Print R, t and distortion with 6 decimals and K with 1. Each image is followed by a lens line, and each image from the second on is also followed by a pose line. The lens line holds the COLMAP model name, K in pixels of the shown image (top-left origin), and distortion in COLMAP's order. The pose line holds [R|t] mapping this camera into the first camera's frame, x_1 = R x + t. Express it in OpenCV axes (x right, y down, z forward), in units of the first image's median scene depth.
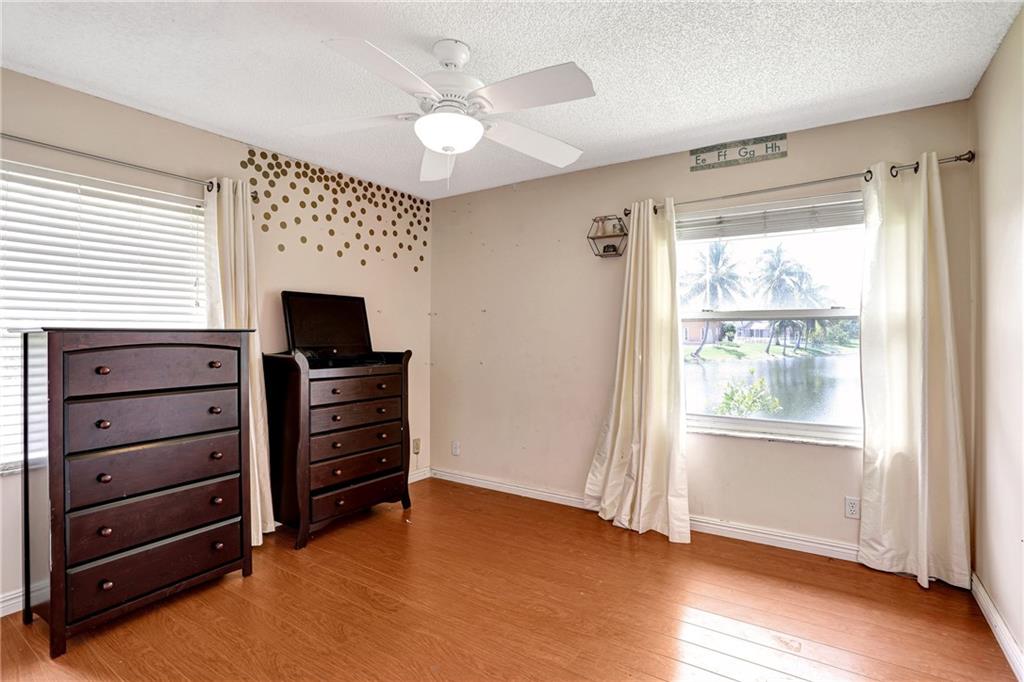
lens RADIAL K [[500.1, 0, 512.0], [0, 500.1, 337.6], [0, 0, 1]] dist [-0.062697, 0.023586]
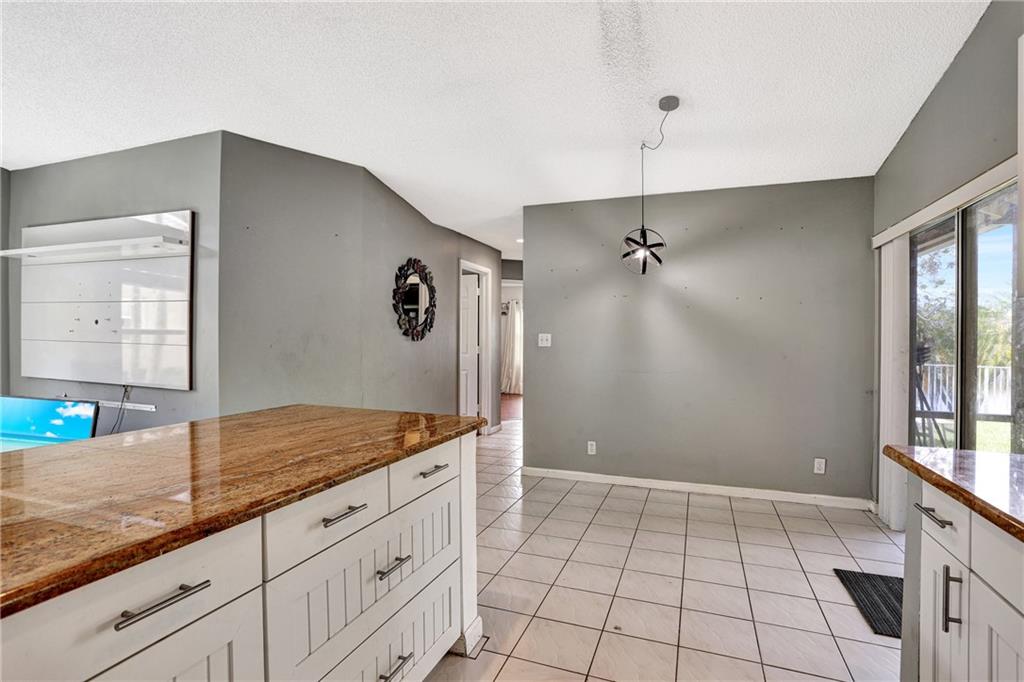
lens RADIAL K [[500.1, 0, 516.1], [0, 500.1, 334.4], [0, 0, 1]] dist [-0.062697, 0.023586]
pose [[0.973237, 0.006421, 0.229713, -0.491600], [-0.003933, 0.999929, -0.011285, 0.001107], [-0.229769, 0.010079, 0.973193, -2.282684]]
